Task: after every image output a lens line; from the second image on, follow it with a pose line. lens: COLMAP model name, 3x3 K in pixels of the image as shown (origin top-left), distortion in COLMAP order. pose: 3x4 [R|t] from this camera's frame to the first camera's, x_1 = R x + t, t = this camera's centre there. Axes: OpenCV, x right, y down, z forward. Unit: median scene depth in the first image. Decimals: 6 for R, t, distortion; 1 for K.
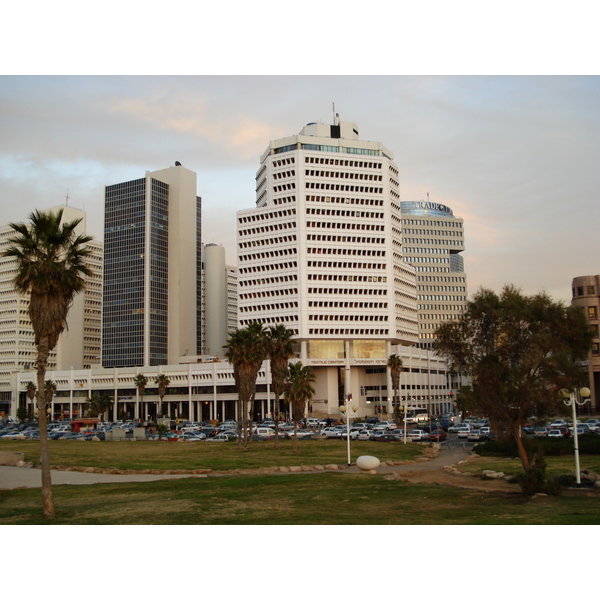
lens RADIAL K [[750.7, 0, 300.0], [0, 750.7, 300.0], [0, 0, 1]] dist [-0.025226, -0.046613]
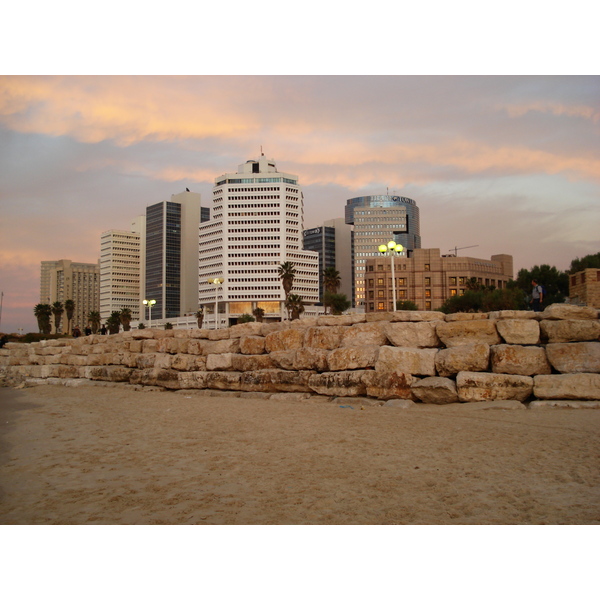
lens RADIAL K [[750.7, 0, 300.0], [0, 750.7, 300.0], [0, 0, 1]] dist [-0.025226, -0.046613]
pose [[0.936986, -0.015136, -0.349039, 0.690820], [0.035723, 0.997975, 0.052622, -0.030496], [0.347536, -0.061775, 0.935629, -0.454042]]
